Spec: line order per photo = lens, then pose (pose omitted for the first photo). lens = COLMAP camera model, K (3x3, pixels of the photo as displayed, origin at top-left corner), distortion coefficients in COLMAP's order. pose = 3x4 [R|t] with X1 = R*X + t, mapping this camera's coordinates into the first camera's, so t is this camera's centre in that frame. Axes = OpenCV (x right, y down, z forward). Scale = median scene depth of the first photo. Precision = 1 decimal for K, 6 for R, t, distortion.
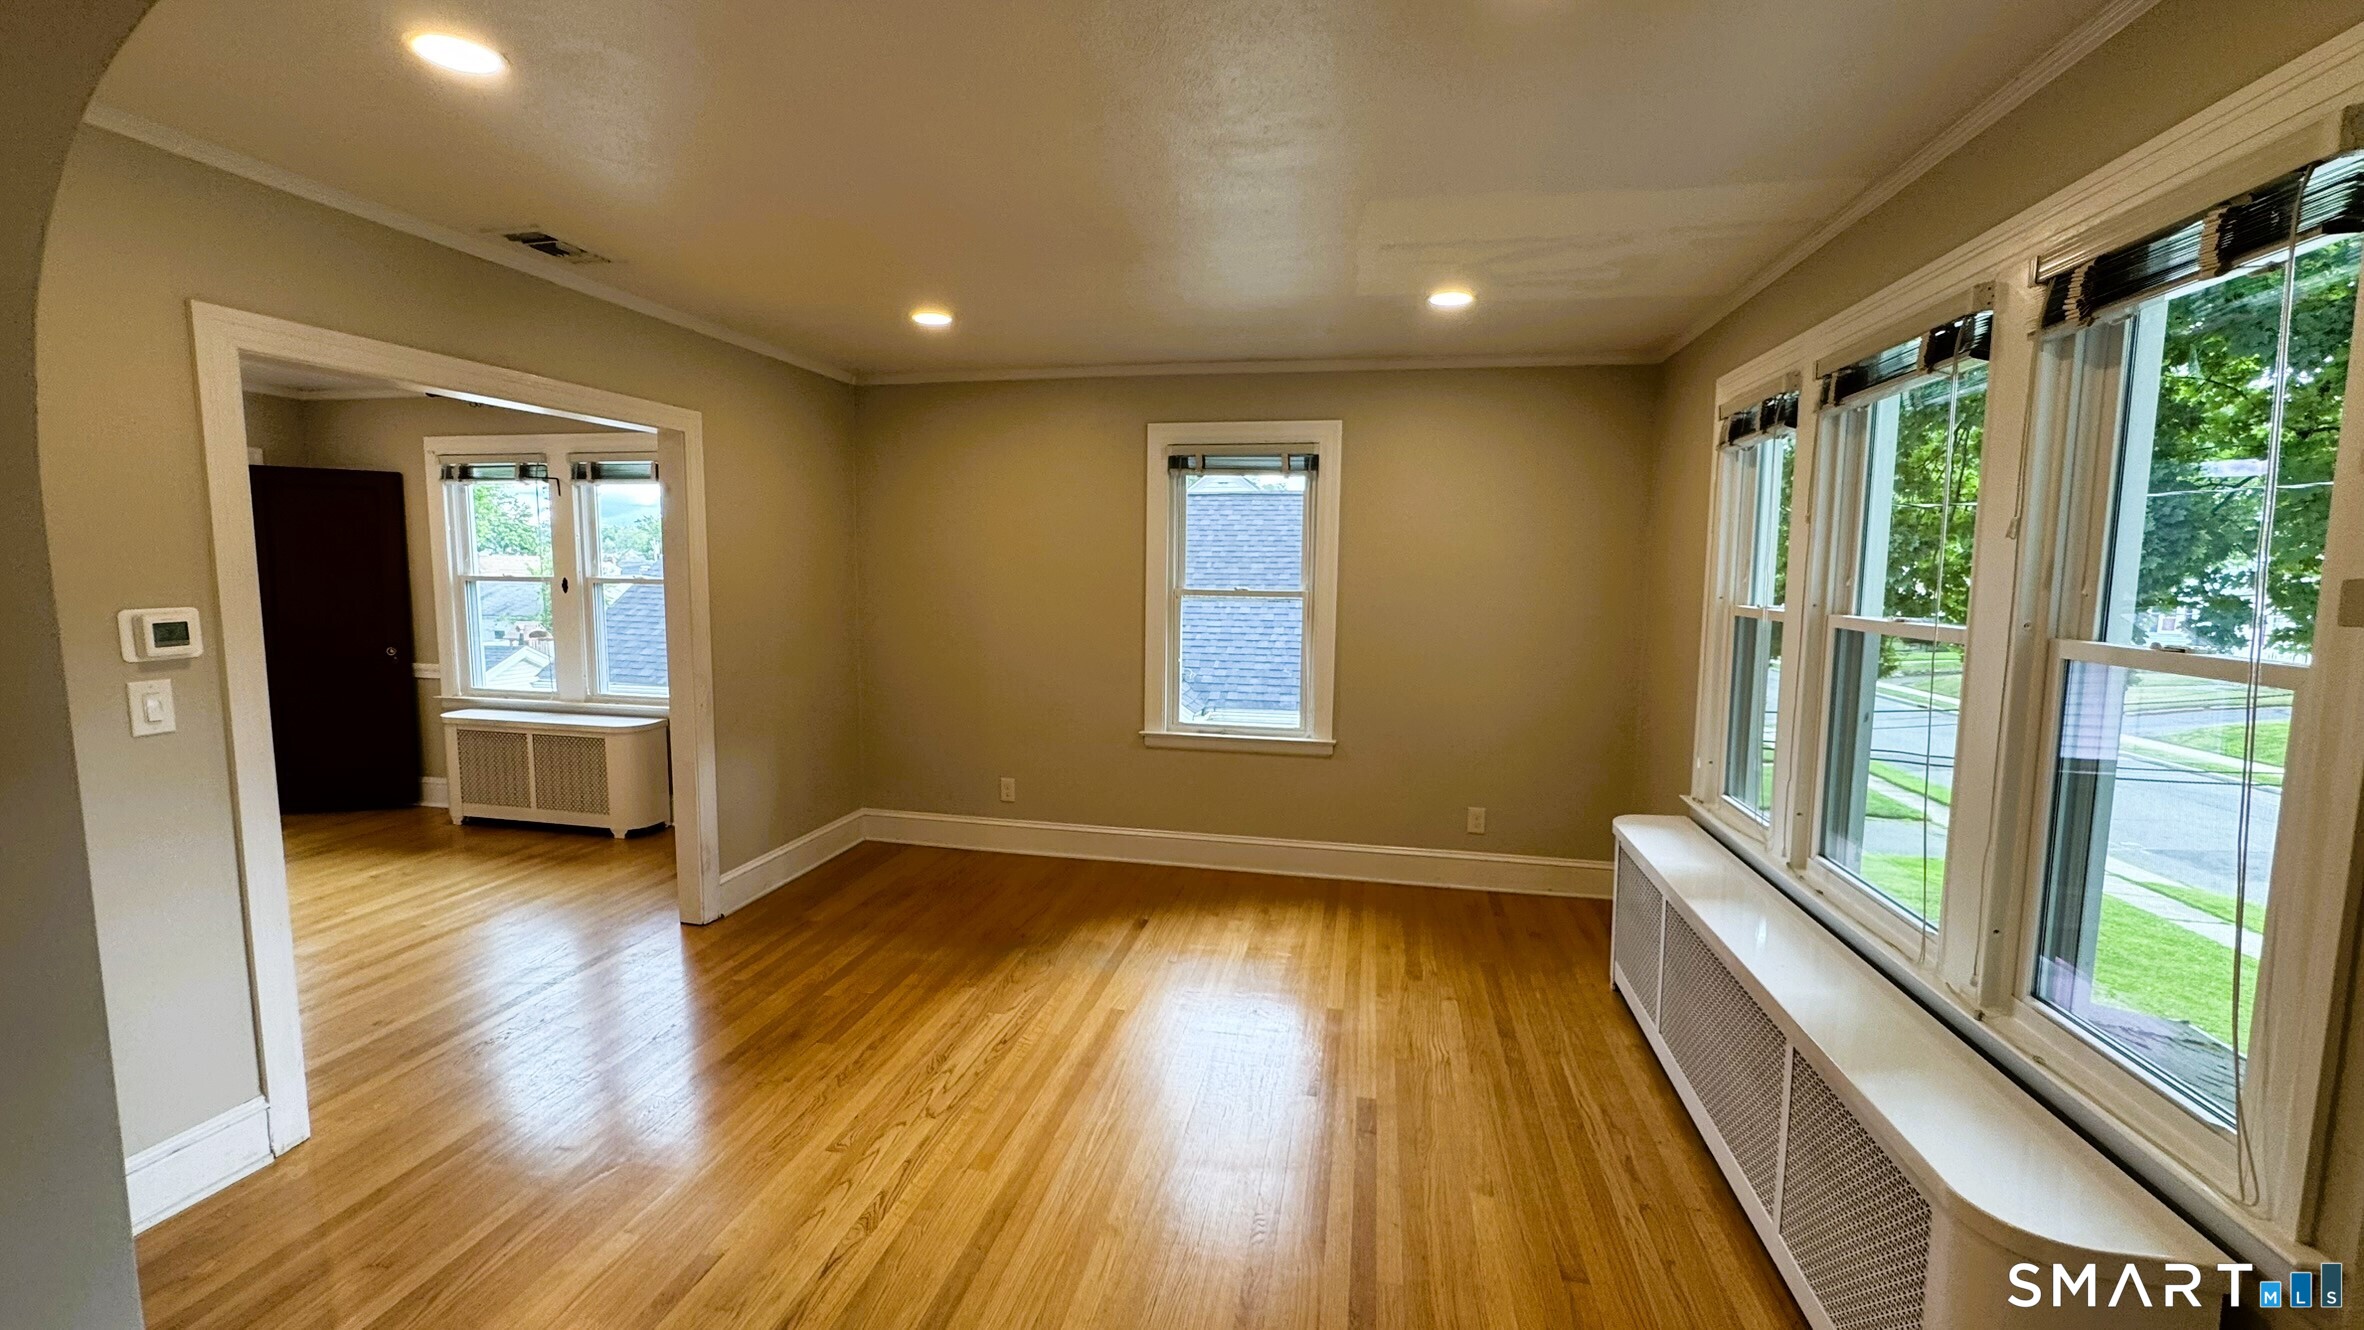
lens RADIAL K [[951.1, 0, 1178.0], [0, 951.1, 664.9], [0, 0, 1]] dist [-0.002668, 0.000047]
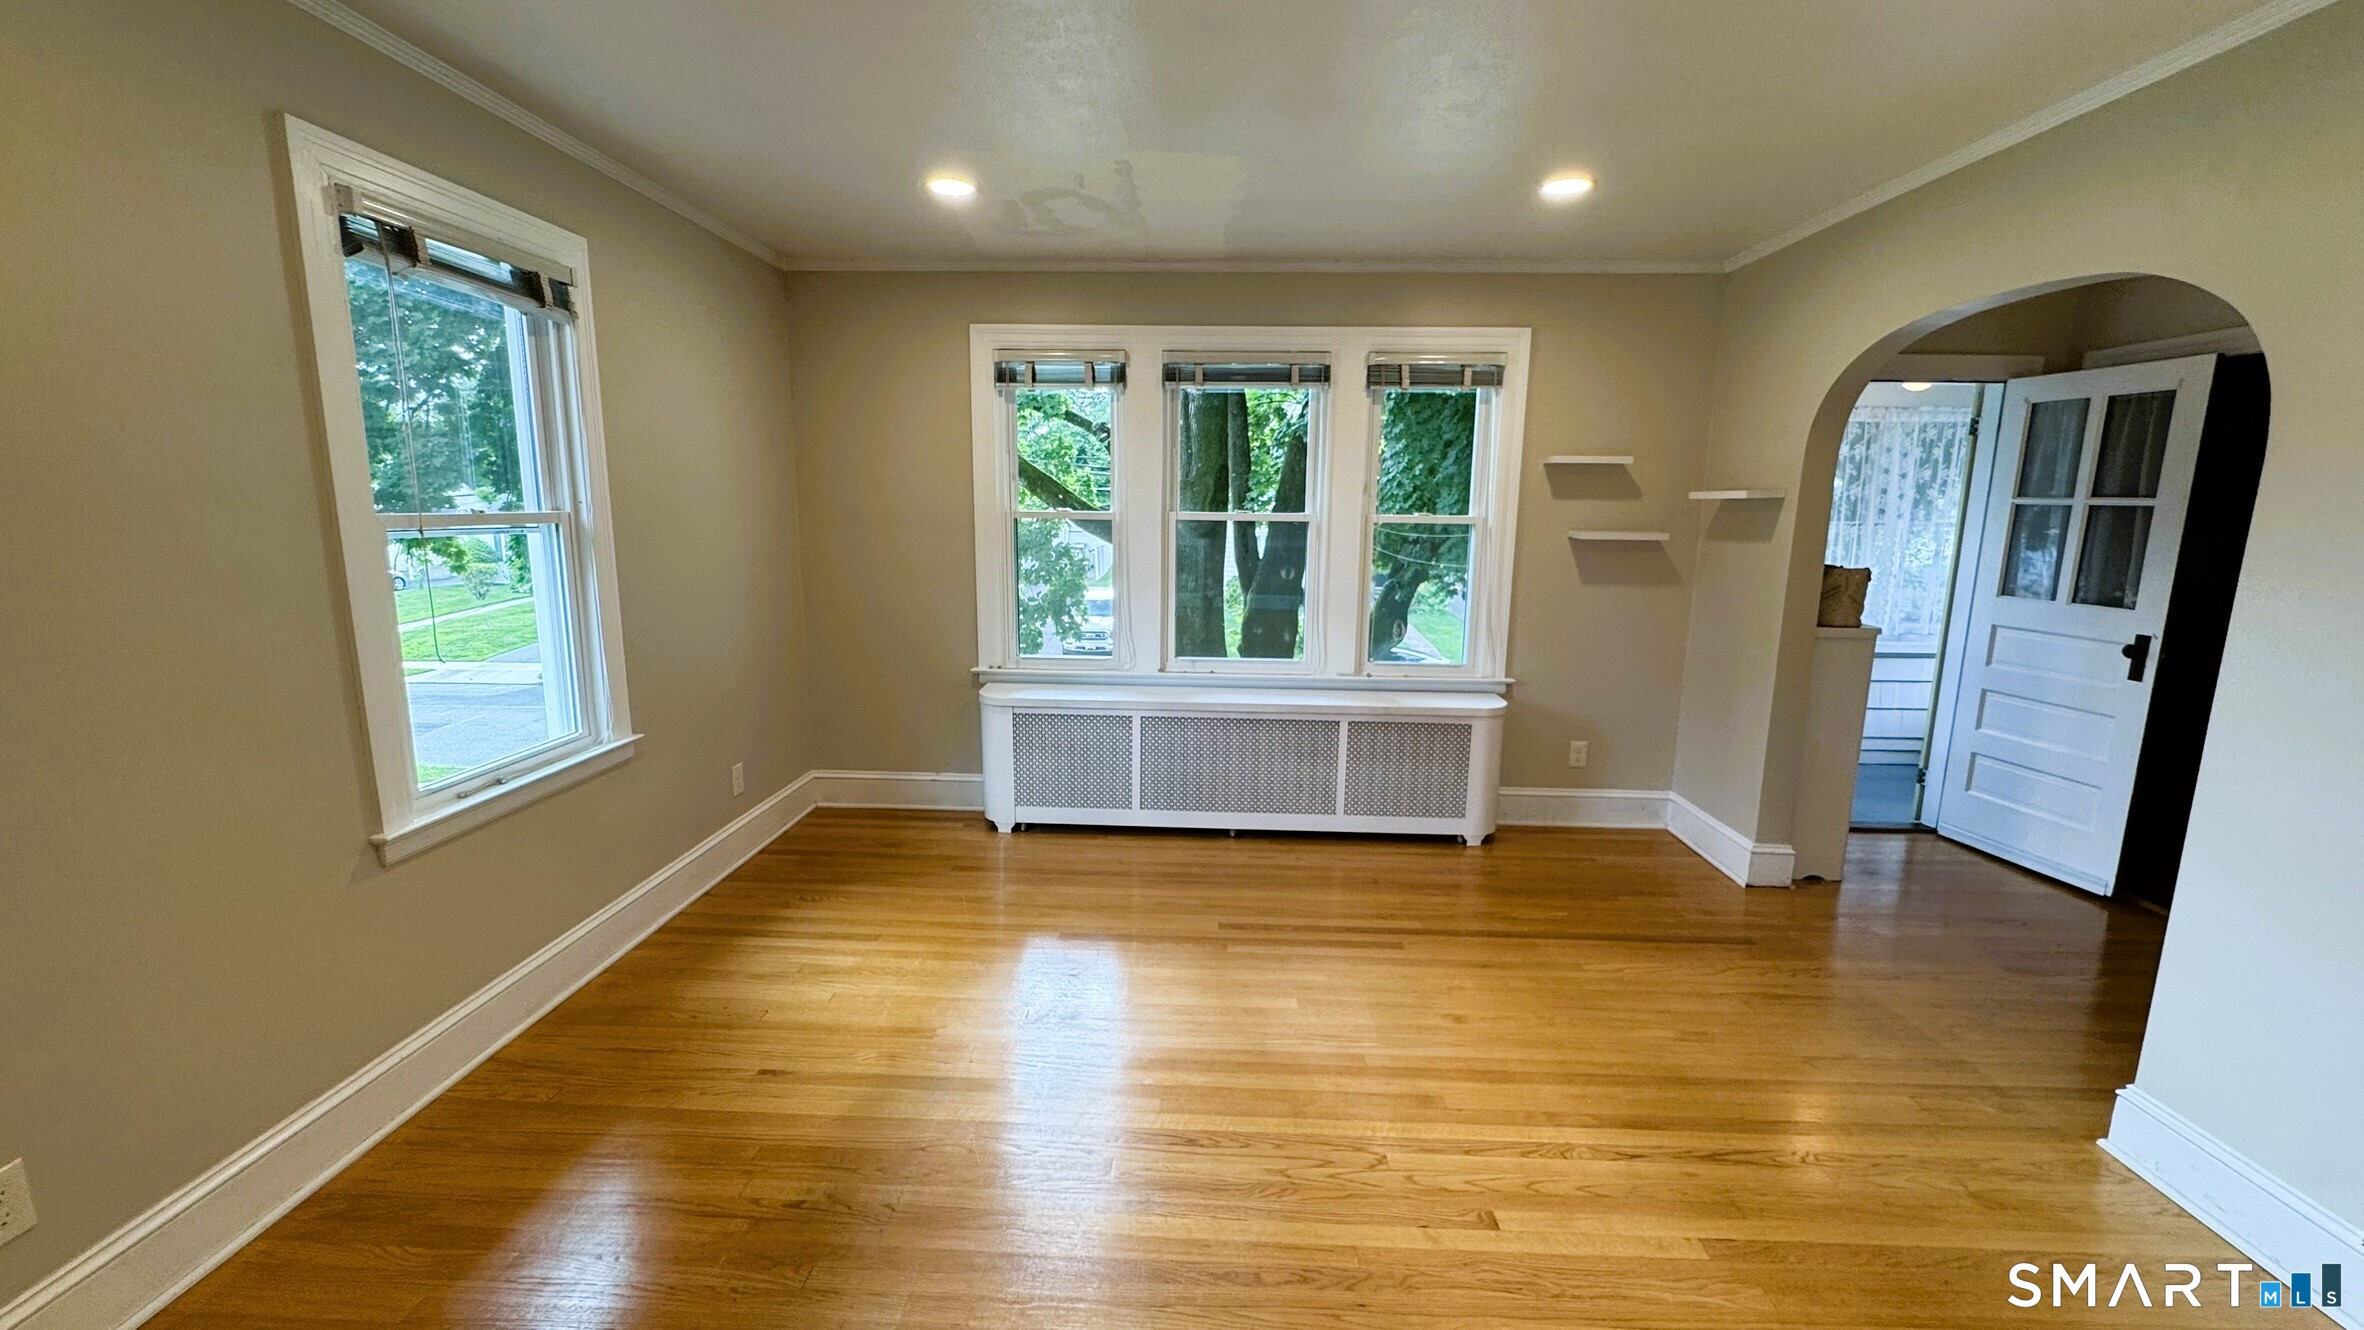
lens RADIAL K [[951.1, 0, 1178.0], [0, 951.1, 664.9], [0, 0, 1]] dist [-0.002668, 0.000047]
pose [[-0.169790, -0.182783, 0.968381, -0.736644], [0.089975, 0.975669, 0.199935, -0.092166], [-0.981364, 0.121077, -0.149213, 0.972113]]
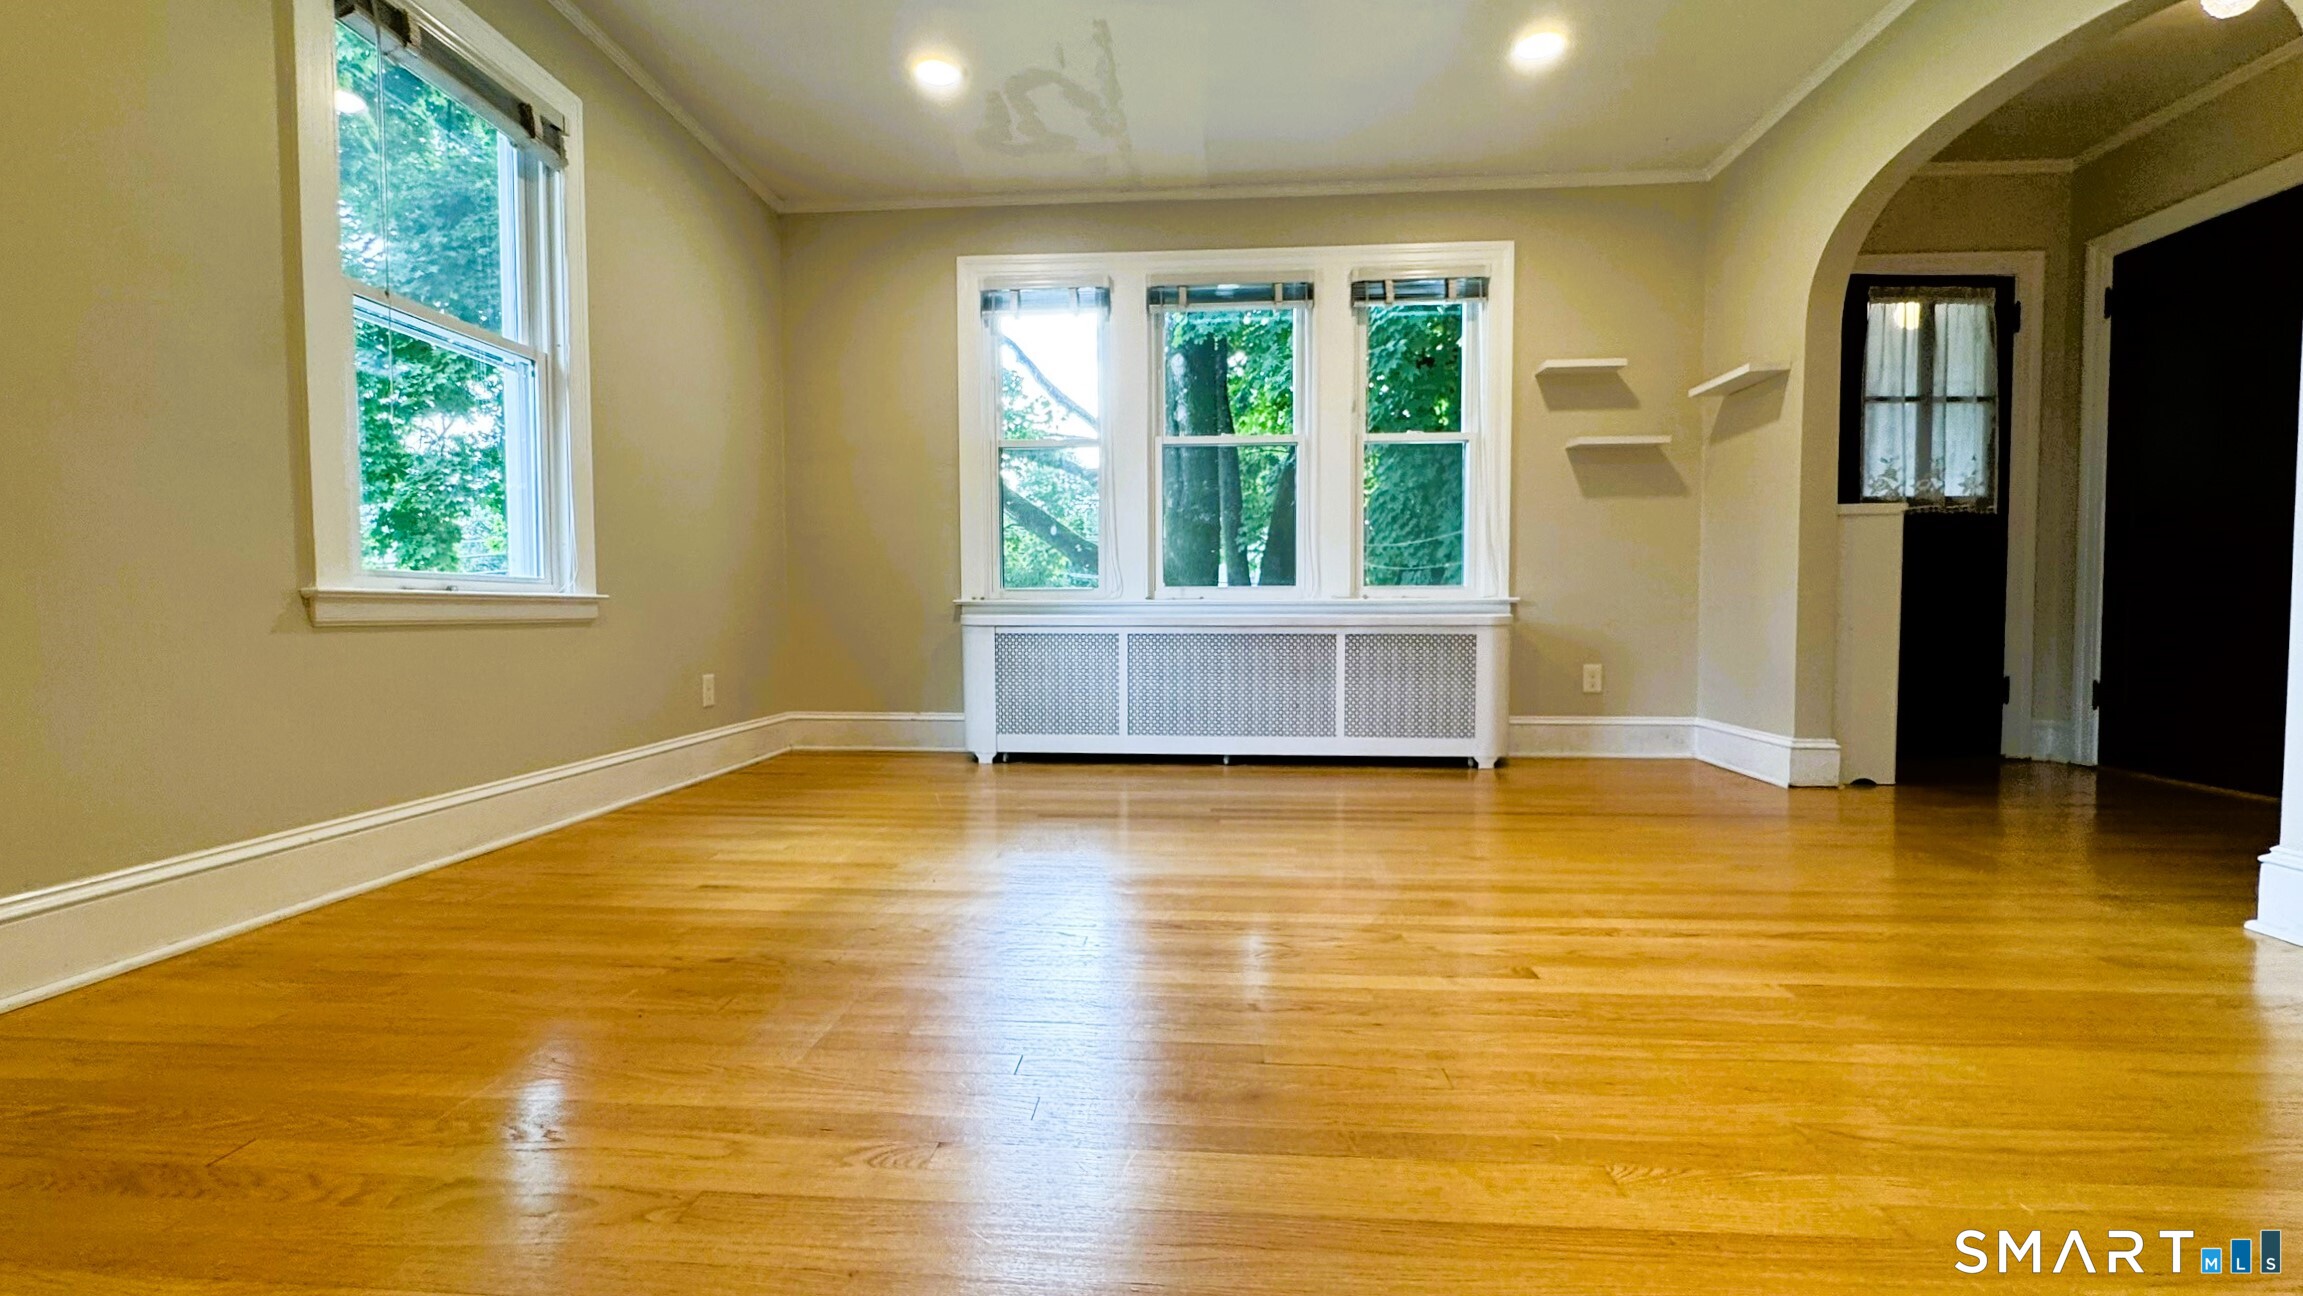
lens RADIAL K [[950.2, 0, 1146.1], [0, 950.2, 649.0], [0, 0, 1]] dist [-0.004143, 0.000252]
pose [[-0.140288, -0.051173, 0.988787, -0.719588], [0.106391, 0.992102, 0.066439, 0.153435], [-0.984378, 0.114519, -0.133736, 0.980880]]
